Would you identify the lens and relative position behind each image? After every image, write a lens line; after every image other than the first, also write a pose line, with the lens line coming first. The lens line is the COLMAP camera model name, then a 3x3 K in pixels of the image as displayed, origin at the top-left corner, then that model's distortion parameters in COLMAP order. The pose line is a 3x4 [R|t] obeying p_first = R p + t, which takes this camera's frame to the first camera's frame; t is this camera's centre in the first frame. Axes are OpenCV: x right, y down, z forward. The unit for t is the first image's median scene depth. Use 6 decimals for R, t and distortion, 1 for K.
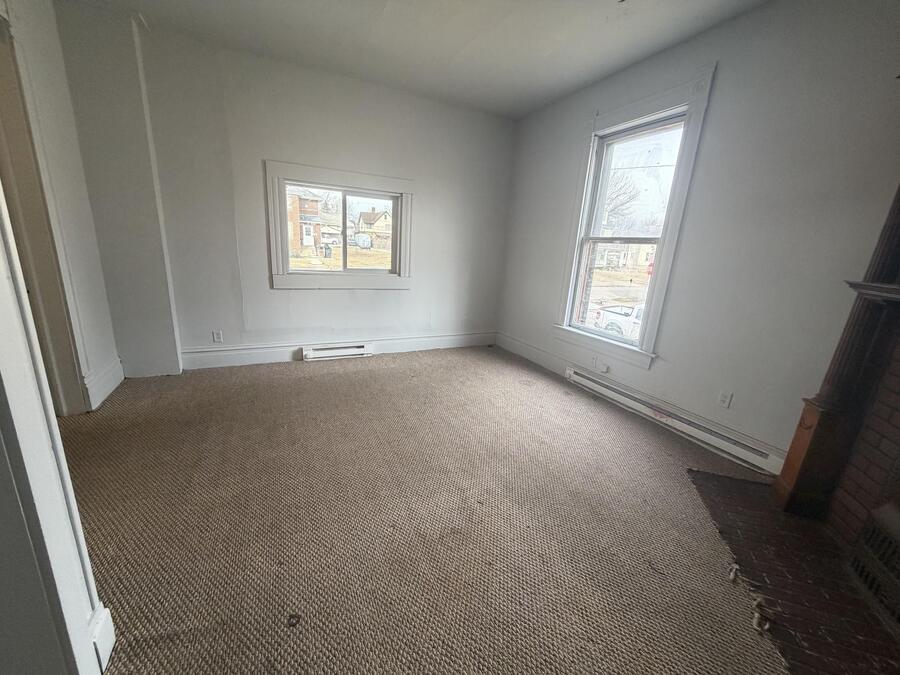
lens RADIAL K [[358.4, 0, 450.0], [0, 358.4, 337.5], [0, 0, 1]] dist [-0.002031, -0.000118]
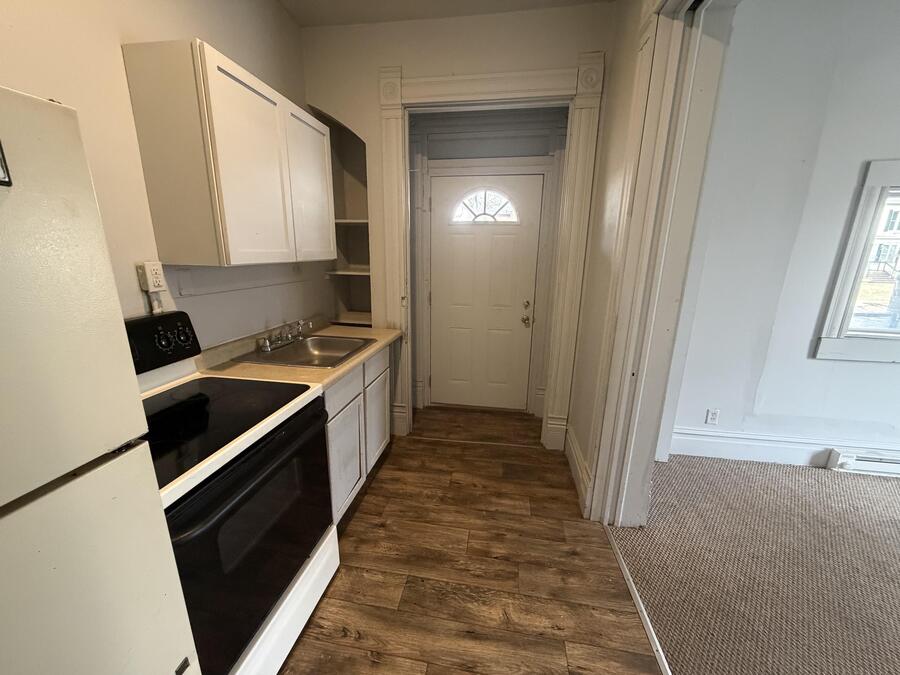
lens RADIAL K [[358.4, 0, 450.0], [0, 358.4, 337.5], [0, 0, 1]] dist [-0.002031, -0.000118]
pose [[0.802569, 0.087520, -0.590104, -0.646594], [-0.111095, 0.993803, -0.003701, -0.098604], [0.586123, 0.068528, 0.807319, 0.082349]]
